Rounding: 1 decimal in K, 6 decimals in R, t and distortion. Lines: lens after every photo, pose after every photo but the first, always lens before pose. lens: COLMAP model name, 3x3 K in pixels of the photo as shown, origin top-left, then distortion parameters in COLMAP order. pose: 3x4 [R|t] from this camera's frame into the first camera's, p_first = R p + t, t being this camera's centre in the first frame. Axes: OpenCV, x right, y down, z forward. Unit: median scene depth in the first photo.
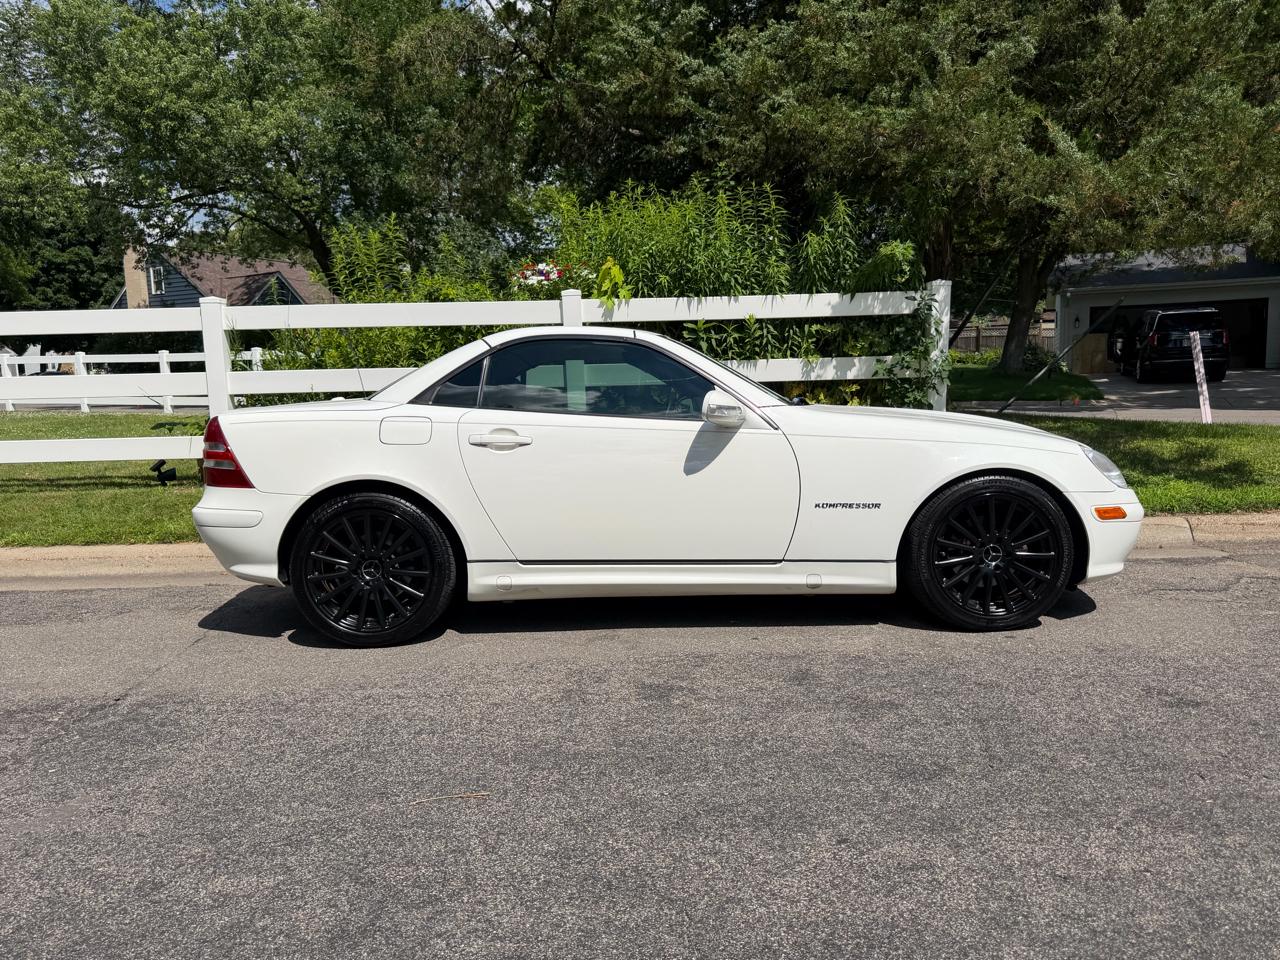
lens RADIAL K [[923.2, 0, 631.7], [0, 923.2, 484.8], [0, 0, 1]] dist [-0.000949, -0.004569]
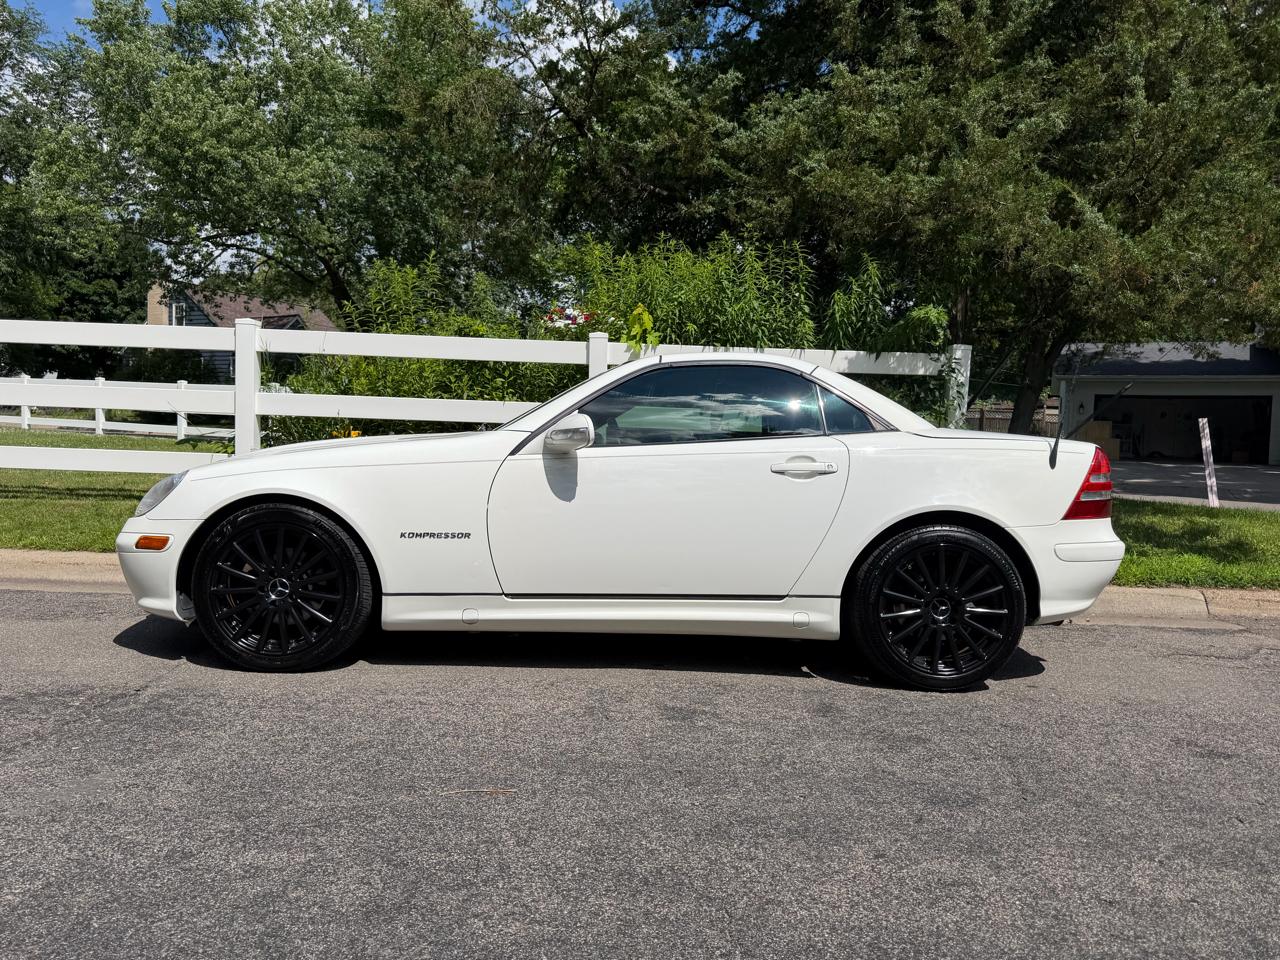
lens RADIAL K [[918.9, 0, 625.7], [0, 918.9, 482.5], [0, 0, 1]] dist [0.002303, -0.005185]
pose [[0.998201, 0.059483, -0.007470, -0.019666], [-0.059858, 0.995807, -0.069180, 0.024588], [0.003324, 0.069502, 0.997576, -0.002358]]
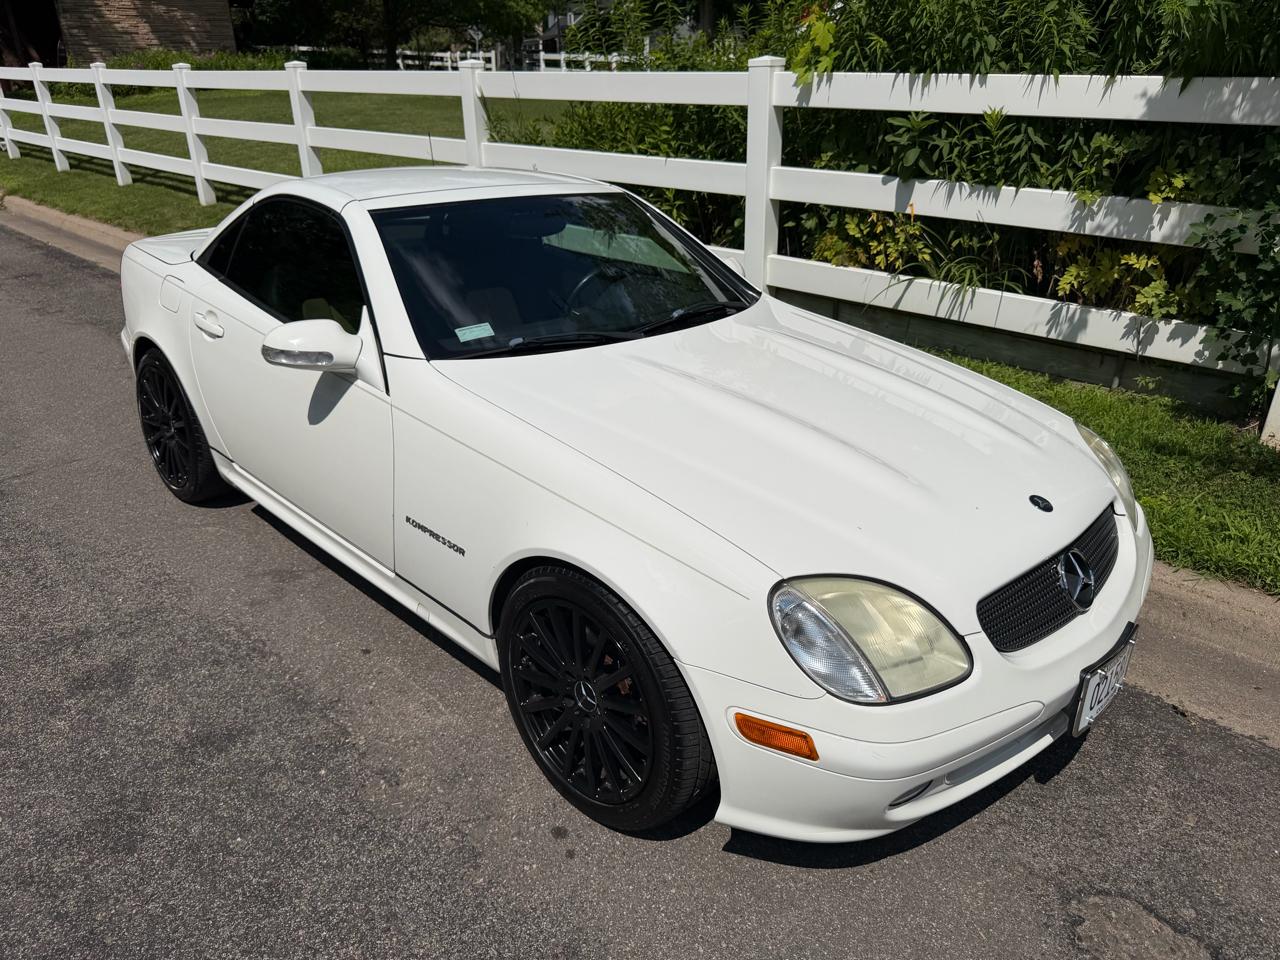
lens RADIAL K [[921.3, 0, 637.4], [0, 921.3, 497.5], [0, 0, 1]] dist [-0.005349, -0.003416]
pose [[0.708151, 0.325742, -0.626429, 0.448442], [-0.100152, 0.924589, 0.367567, -0.156927], [0.698921, -0.197555, 0.687373, 0.400360]]
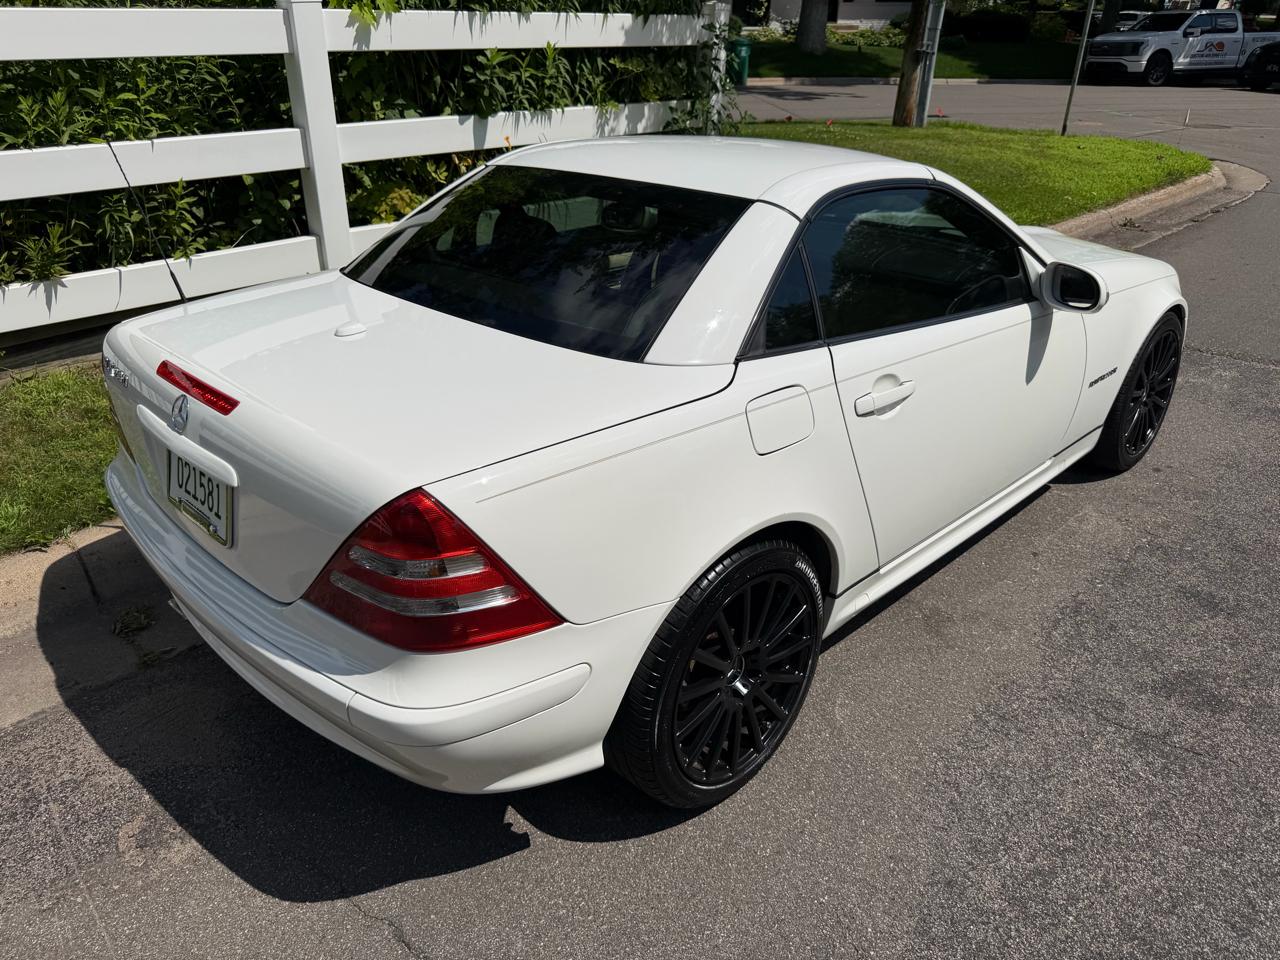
lens RADIAL K [[923.2, 0, 631.7], [0, 923.2, 484.8], [0, 0, 1]] dist [-0.000949, -0.004569]
pose [[0.707964, -0.288753, 0.644522, -0.402307], [0.045947, 0.929498, 0.365955, -0.133956], [-0.704753, -0.229469, 0.671318, 0.431101]]
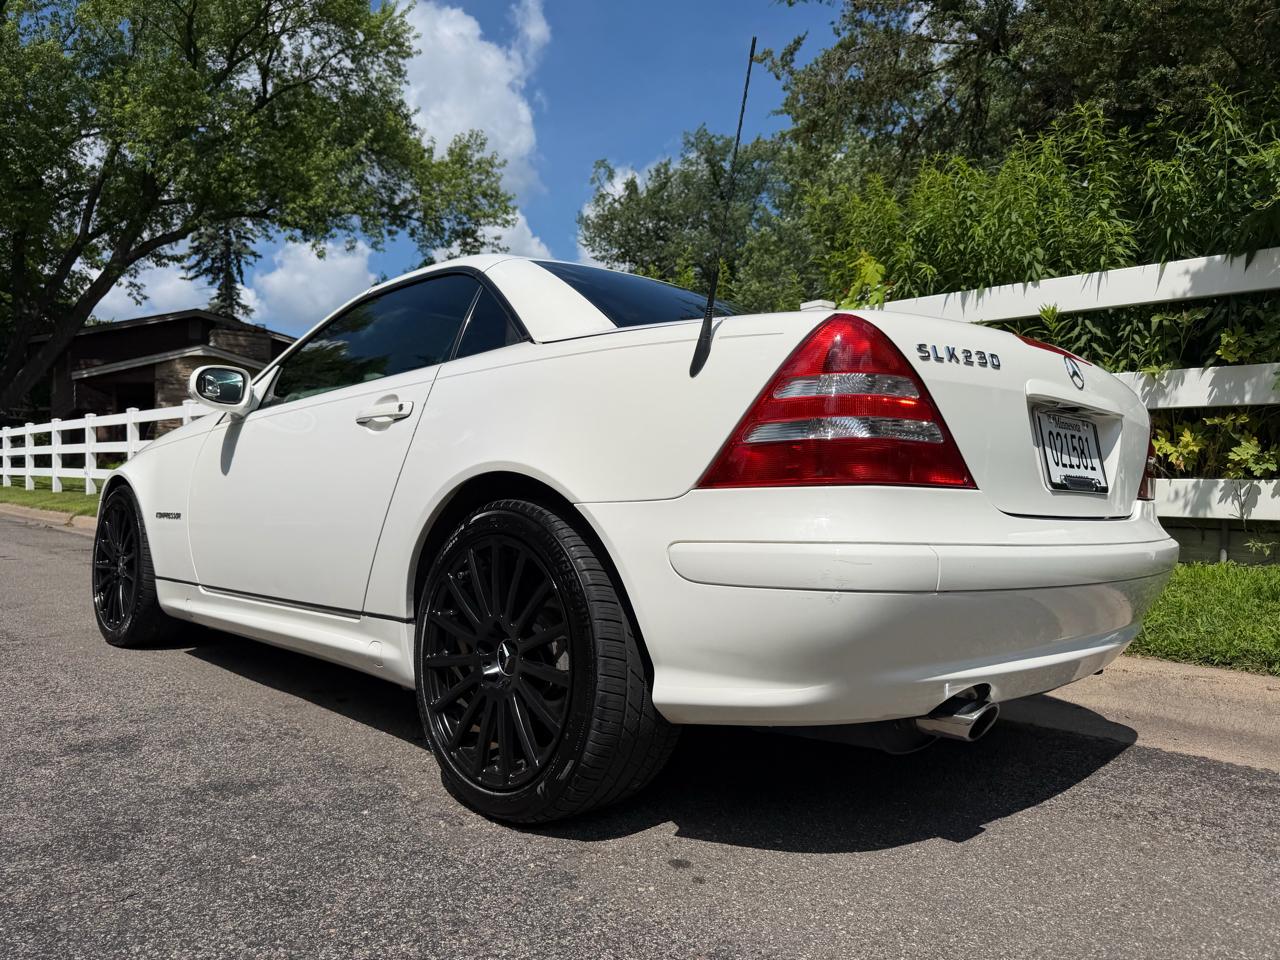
lens RADIAL K [[923.4, 0, 622.1], [0, 923.4, 498.3], [0, 0, 1]] dist [0.002420, -0.007689]
pose [[0.682942, 0.046980, -0.728960, 0.423107], [-0.115568, 0.992310, -0.044320, 0.008406], [0.721273, 0.114513, 0.683120, 0.392936]]
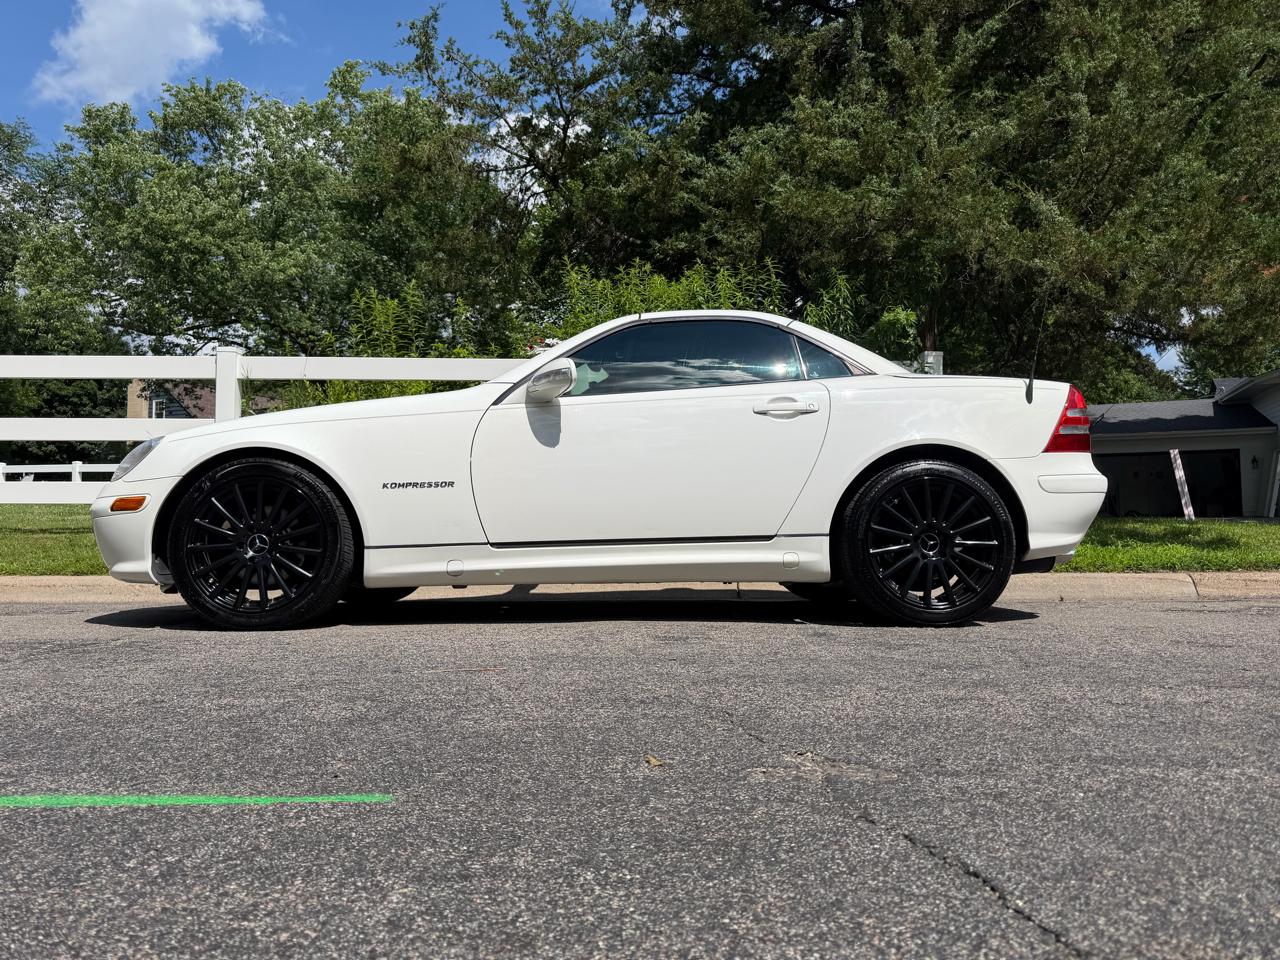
lens RADIAL K [[918.2, 0, 629.8], [0, 918.2, 466.0], [0, 0, 1]] dist [0.004586, -0.008029]
pose [[0.999603, 0.025961, 0.010941, -0.016550], [-0.023524, 0.982852, -0.182888, 0.113499], [-0.015502, 0.182558, 0.983073, 0.010129]]
